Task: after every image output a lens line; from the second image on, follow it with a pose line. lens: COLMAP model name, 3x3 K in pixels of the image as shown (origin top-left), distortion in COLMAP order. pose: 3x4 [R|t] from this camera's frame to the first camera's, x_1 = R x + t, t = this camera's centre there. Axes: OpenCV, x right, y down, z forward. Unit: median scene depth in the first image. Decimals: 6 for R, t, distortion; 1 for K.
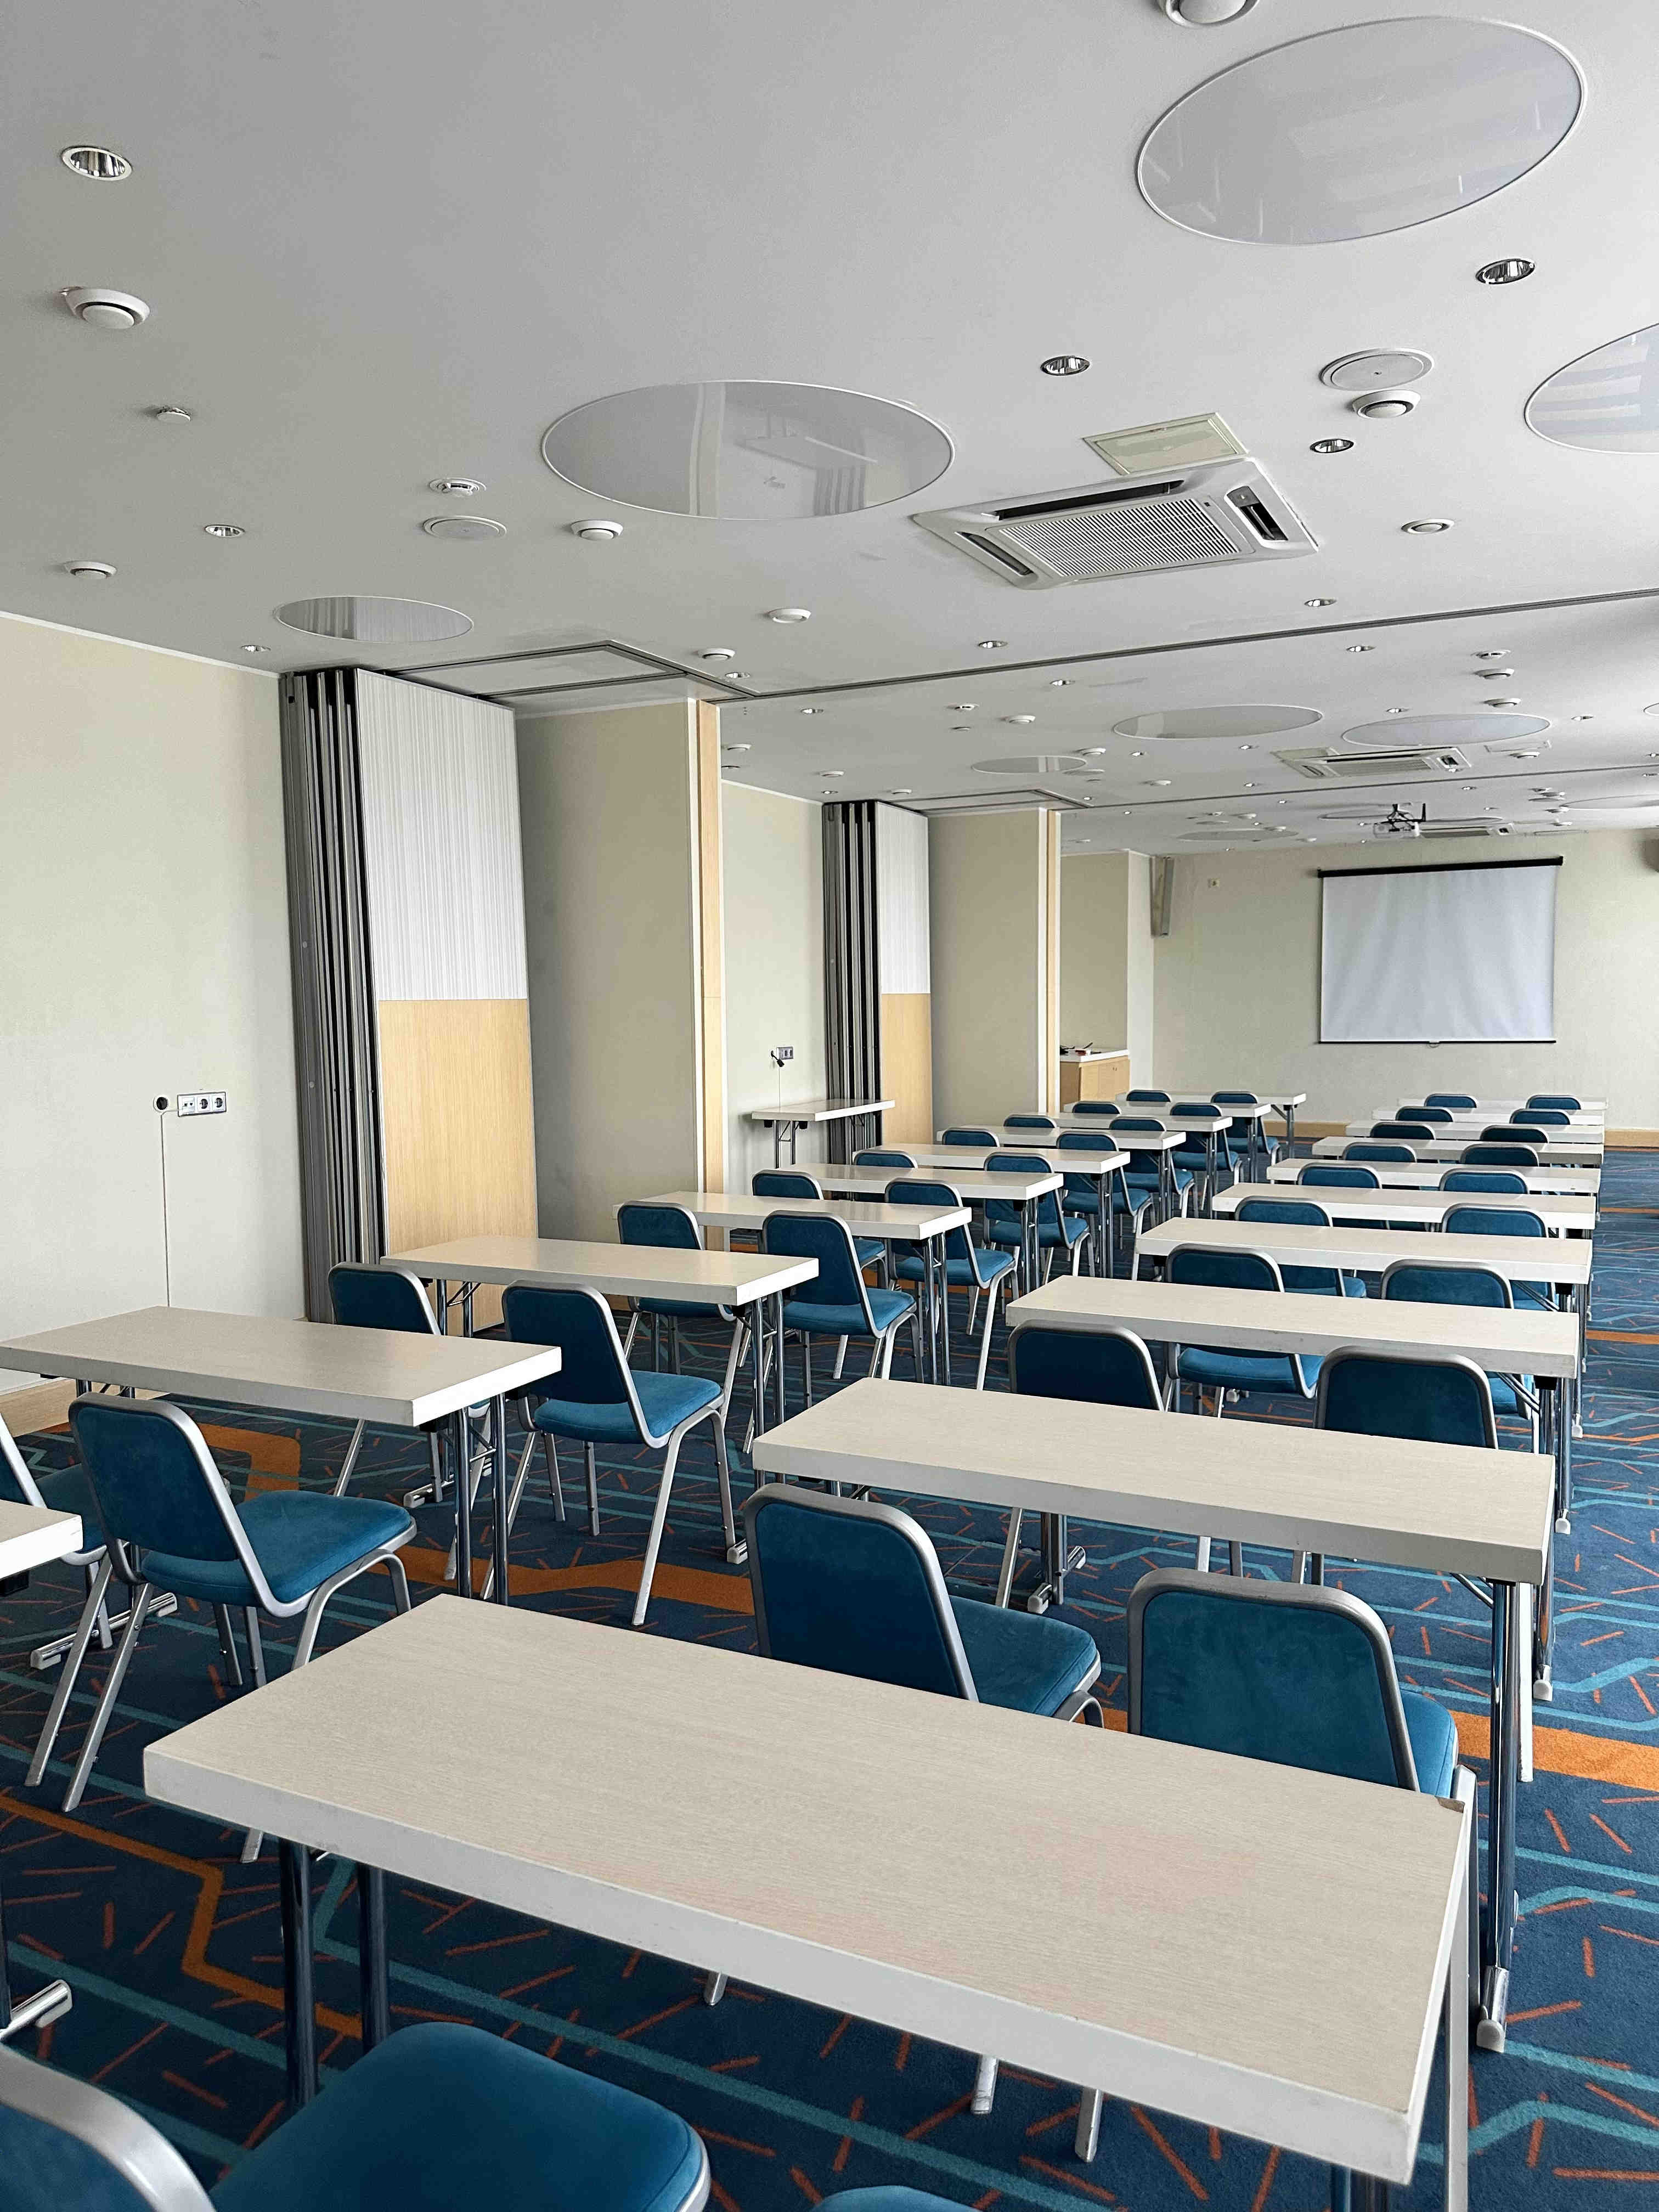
lens RADIAL K [[1553.8, 0, 780.8], [0, 1553.8, 1127.3], [0, 0, 1]] dist [0.016580, -0.012622]
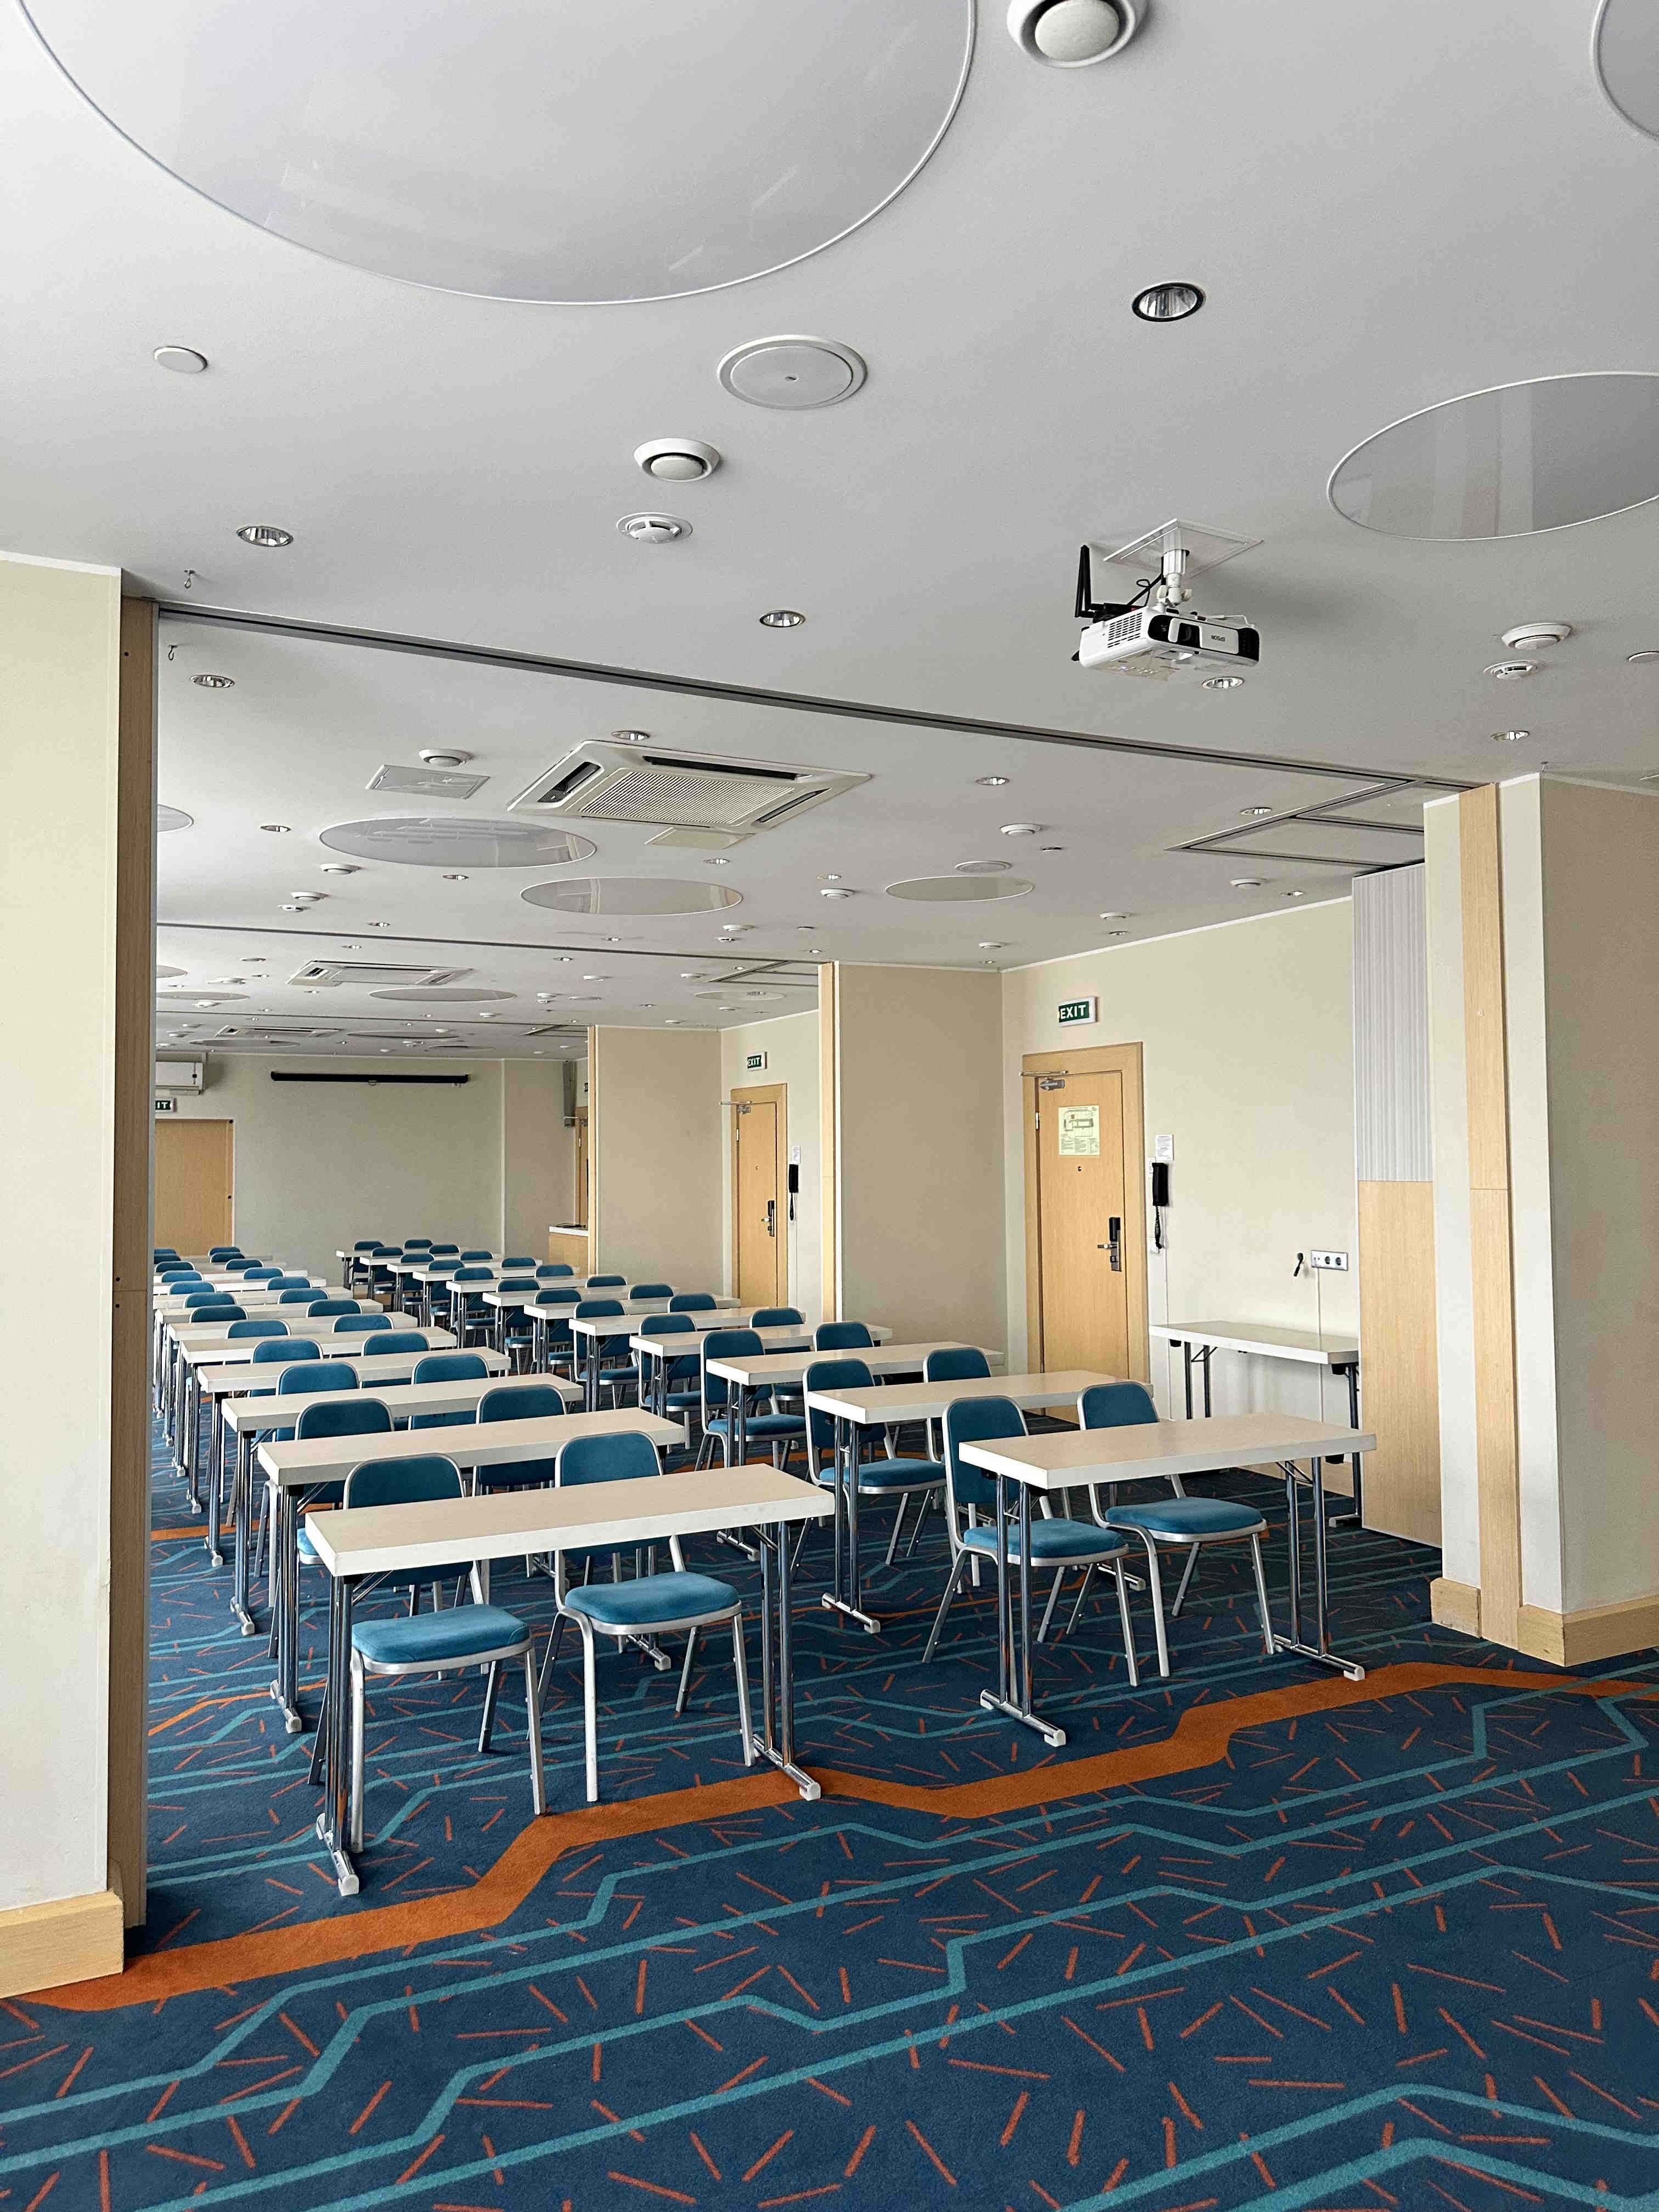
lens RADIAL K [[1553.8, 0, 830.6], [0, 1553.8, 1107.6], [0, 0, 1]] dist [0.016580, -0.012622]
pose [[-0.579024, -0.007895, -0.815273, 0.493754], [-0.050681, 0.998368, 0.026327, -0.086459], [0.813734, 0.056563, -0.578479, 0.824779]]
